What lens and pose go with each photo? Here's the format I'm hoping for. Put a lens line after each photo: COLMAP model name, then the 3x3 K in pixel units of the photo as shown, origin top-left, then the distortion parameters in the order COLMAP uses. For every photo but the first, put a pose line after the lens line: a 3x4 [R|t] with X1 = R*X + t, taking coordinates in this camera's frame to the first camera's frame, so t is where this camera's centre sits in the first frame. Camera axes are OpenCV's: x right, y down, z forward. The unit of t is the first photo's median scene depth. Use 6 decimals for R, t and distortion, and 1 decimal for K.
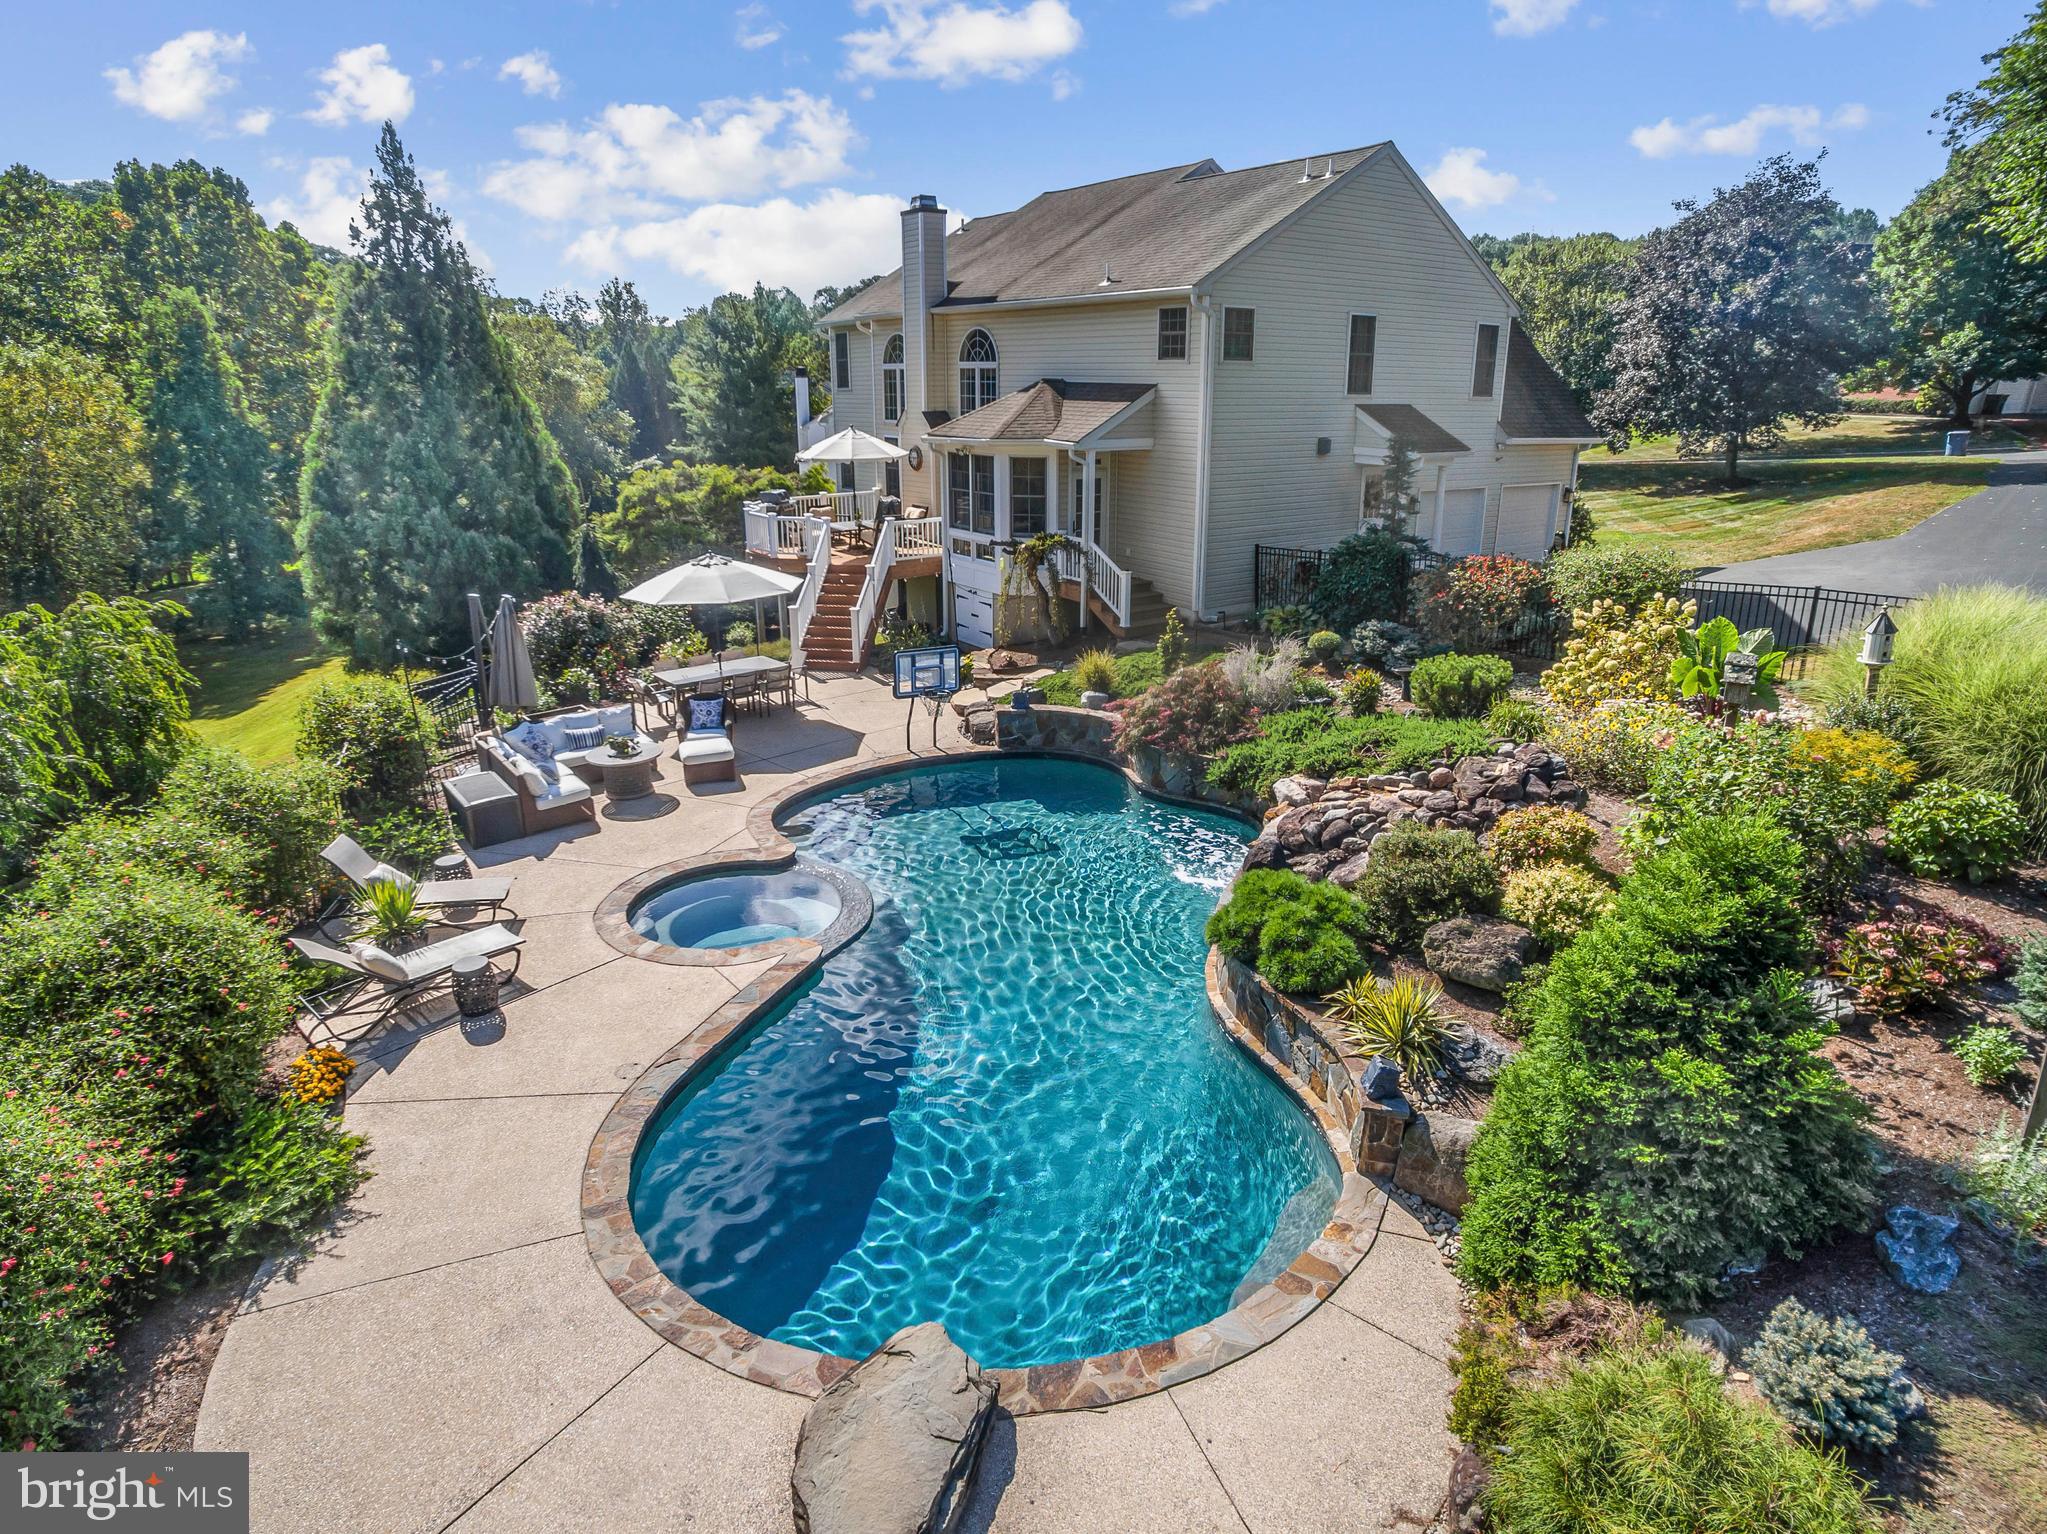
lens RADIAL K [[1184.0, 0, 1033.0], [0, 1184.0, 776.0], [0, 0, 1]] dist [-0.126042, 0.089503]
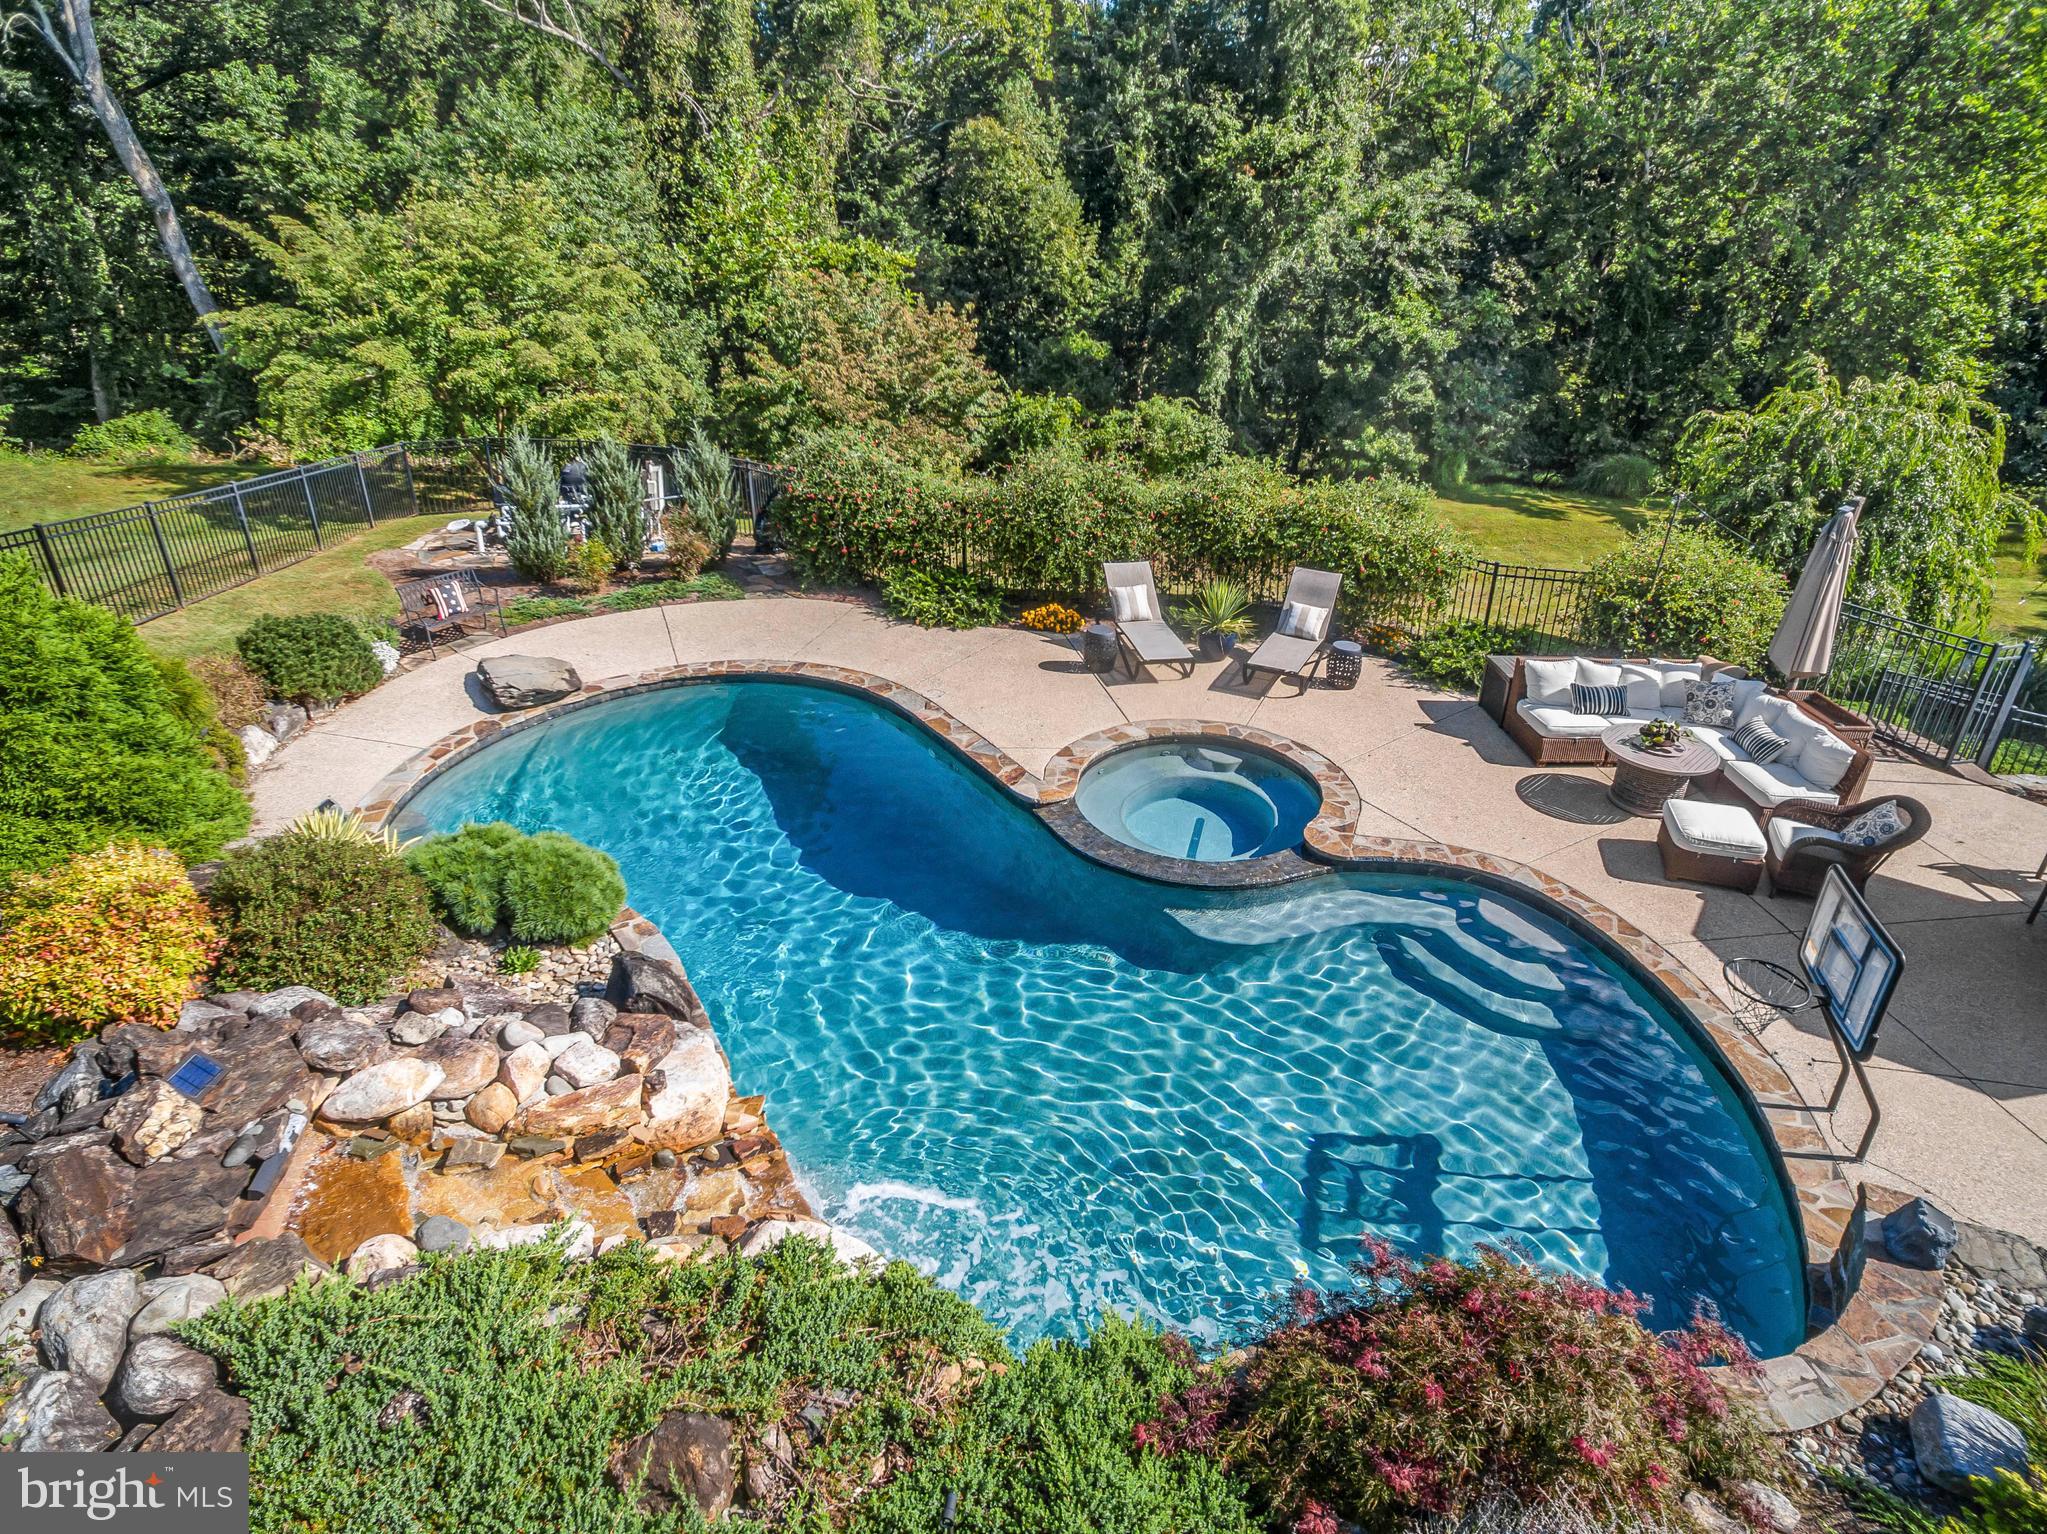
lens RADIAL K [[1184.0, 0, 1033.0], [0, 1184.0, 776.0], [0, 0, 1]] dist [-0.126042, 0.089503]
pose [[-0.592365, 0.368037, -0.716695, 0.351058], [-0.273549, 0.744844, 0.608587, -0.315809], [0.757809, 0.556557, -0.340544, 0.971098]]
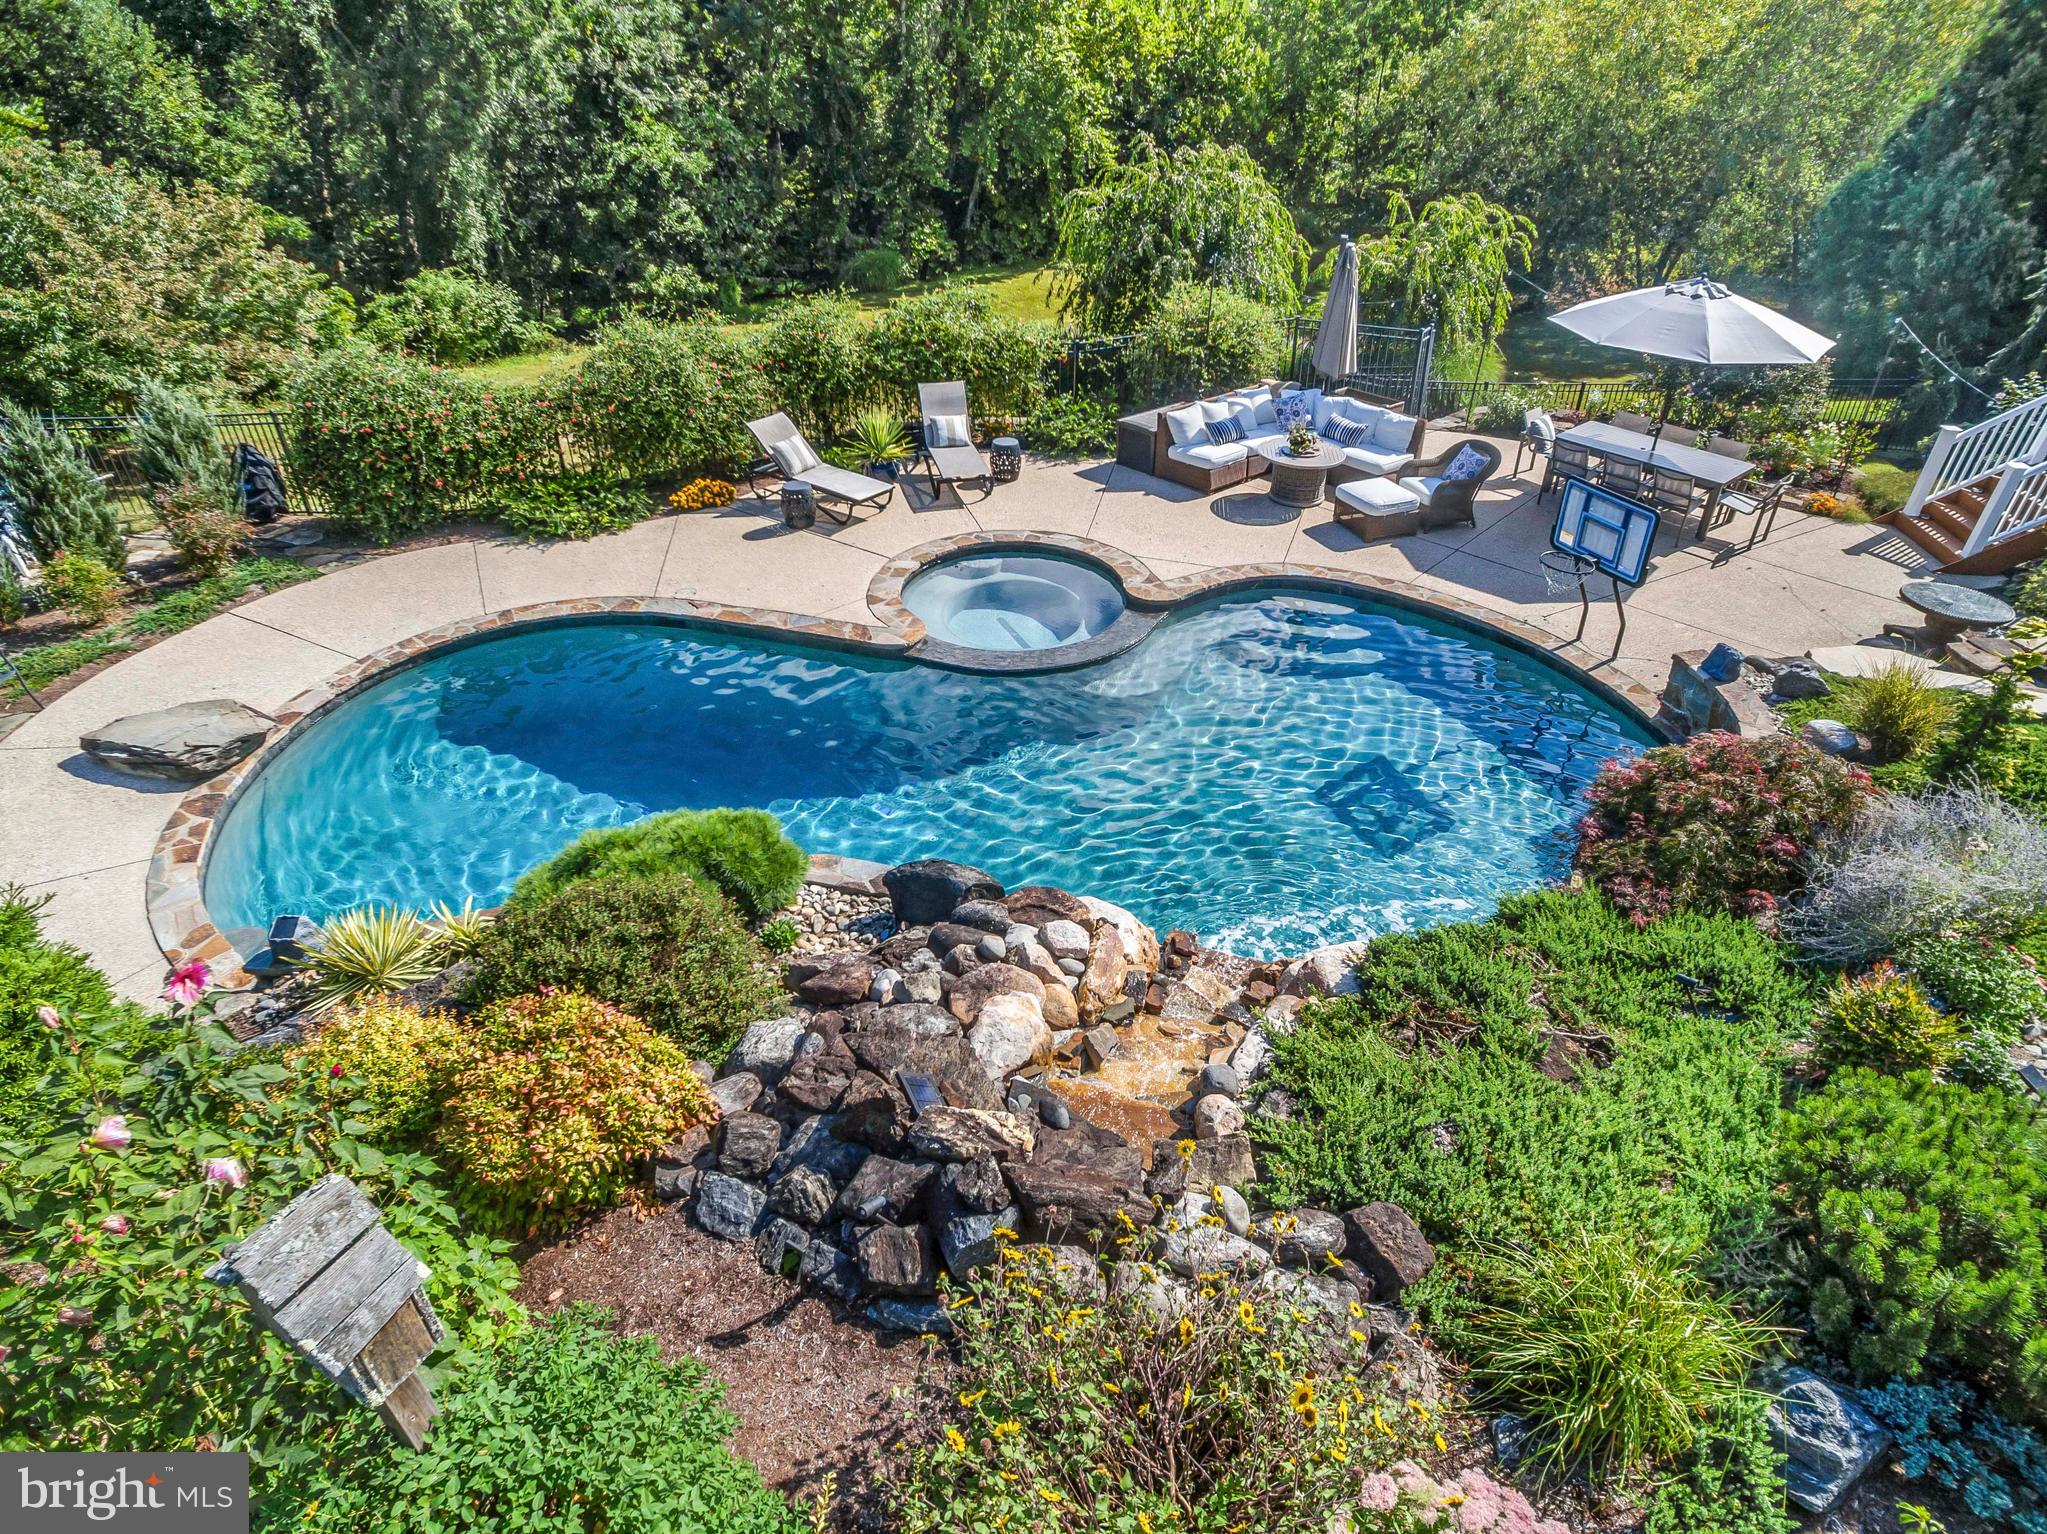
lens RADIAL K [[1184.0, 0, 1033.0], [0, 1184.0, 776.0], [0, 0, 1]] dist [-0.126042, 0.089503]
pose [[0.062231, 0.568908, -0.820044, 0.486639], [-0.326733, 0.787974, 0.521865, -0.217887], [0.943066, 0.235459, 0.234917, 0.673263]]
